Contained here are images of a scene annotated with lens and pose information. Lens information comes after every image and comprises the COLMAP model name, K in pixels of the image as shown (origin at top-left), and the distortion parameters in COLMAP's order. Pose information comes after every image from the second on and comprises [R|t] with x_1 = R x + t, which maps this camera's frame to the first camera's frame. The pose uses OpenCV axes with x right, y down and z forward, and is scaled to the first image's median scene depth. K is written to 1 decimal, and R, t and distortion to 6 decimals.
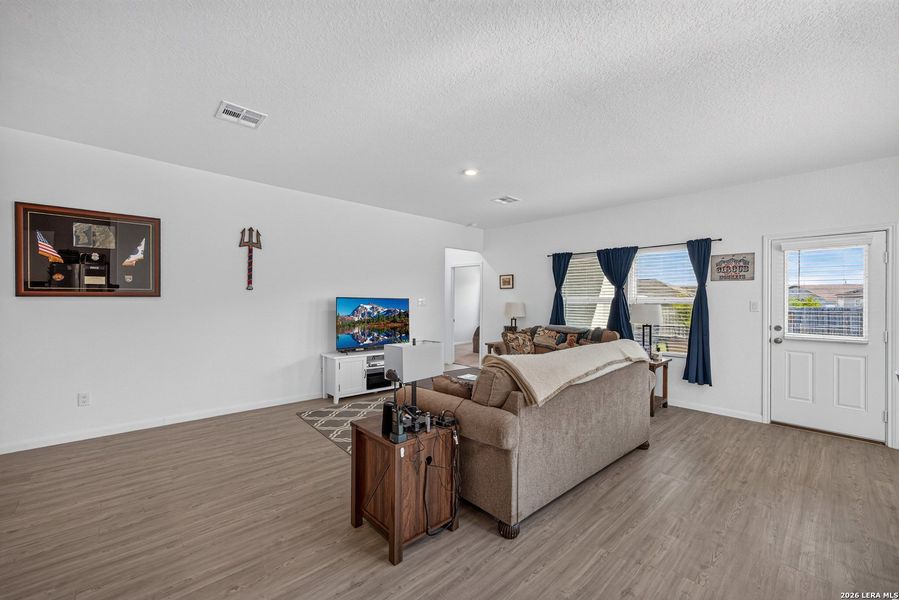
lens RADIAL K [[358.1, 0, 442.5], [0, 358.1, 298.9], [0, 0, 1]] dist [-0.007384, 0.002289]
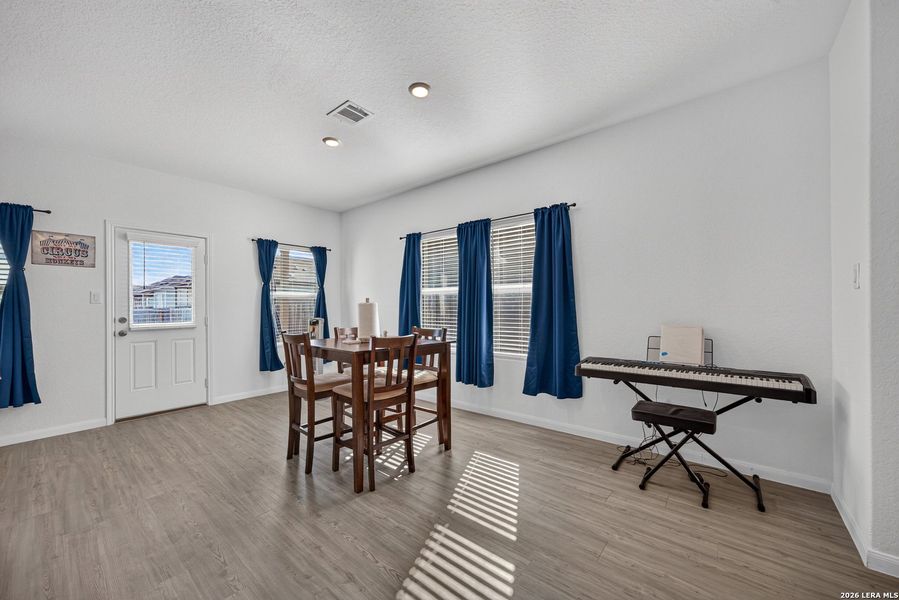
lens RADIAL K [[347.6, 0, 443.5], [0, 347.6, 304.8], [0, 0, 1]] dist [0.006970, 0.001018]
pose [[-0.111882, -0.005764, 0.993705, -0.081560], [0.000728, 0.999982, 0.005883, 0.033692], [-0.993721, 0.001382, -0.111876, 0.236564]]
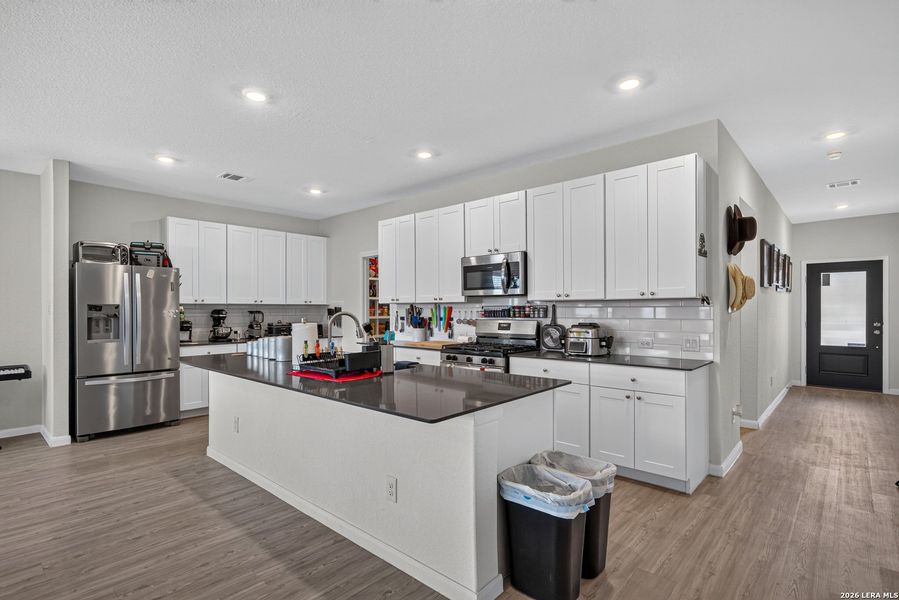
lens RADIAL K [[442.1, 0, 440.9], [0, 442.1, 313.3], [0, 0, 1]] dist [0.005825, 0.001029]
pose [[-0.996893, -0.002476, -0.078731, -0.561581], [-0.003167, 0.999957, 0.008661, 0.001045], [0.078706, 0.008884, -0.996858, 0.823480]]
